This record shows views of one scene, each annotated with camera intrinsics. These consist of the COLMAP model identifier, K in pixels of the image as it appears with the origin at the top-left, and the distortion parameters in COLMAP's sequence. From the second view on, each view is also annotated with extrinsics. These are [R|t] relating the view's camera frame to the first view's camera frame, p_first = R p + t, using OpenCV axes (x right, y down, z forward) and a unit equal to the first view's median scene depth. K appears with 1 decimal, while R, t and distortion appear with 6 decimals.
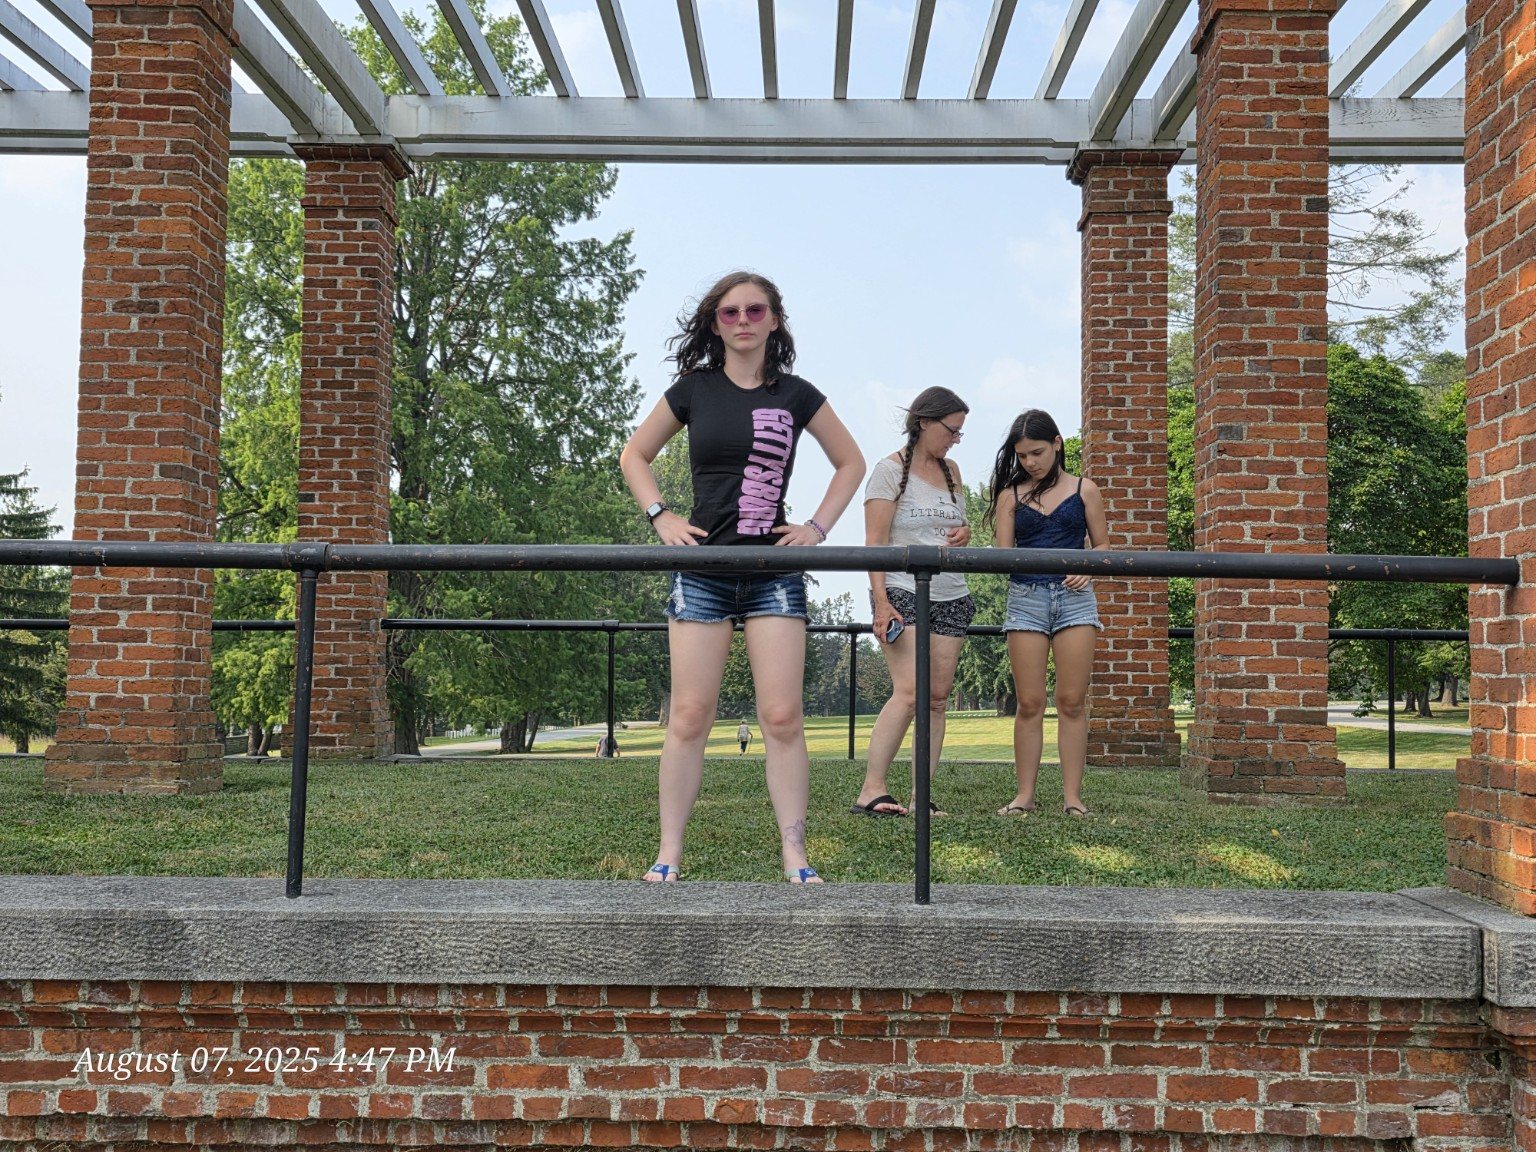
lens RADIAL K [[1715.7, 0, 788.0], [0, 1715.7, 564.6], [0, 0, 1]] dist [0.064163, -0.068537]
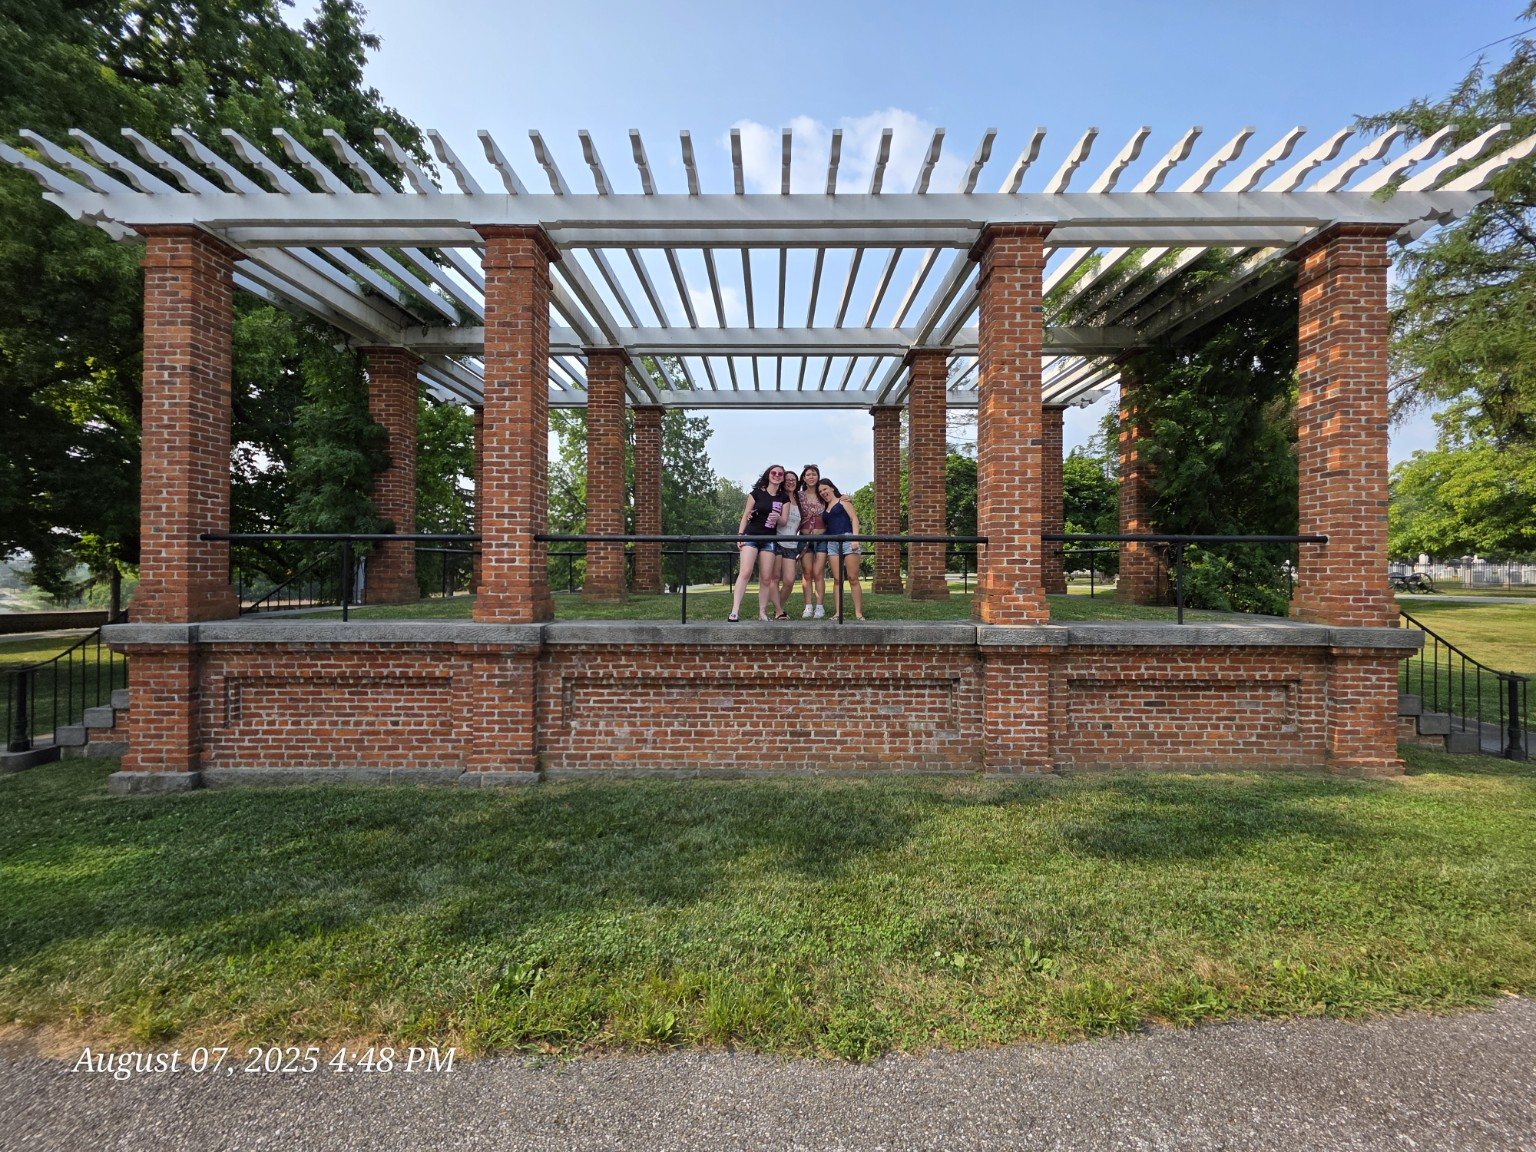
lens RADIAL K [[608.3, 0, 771.1], [0, 608.3, 566.9], [0, 0, 1]] dist [-0.001898, 0.000454]
pose [[0.999883, -0.009555, 0.011946, -0.082204], [0.008768, 0.997896, 0.064238, -0.024150], [-0.012535, -0.064126, 0.997863, -0.334940]]
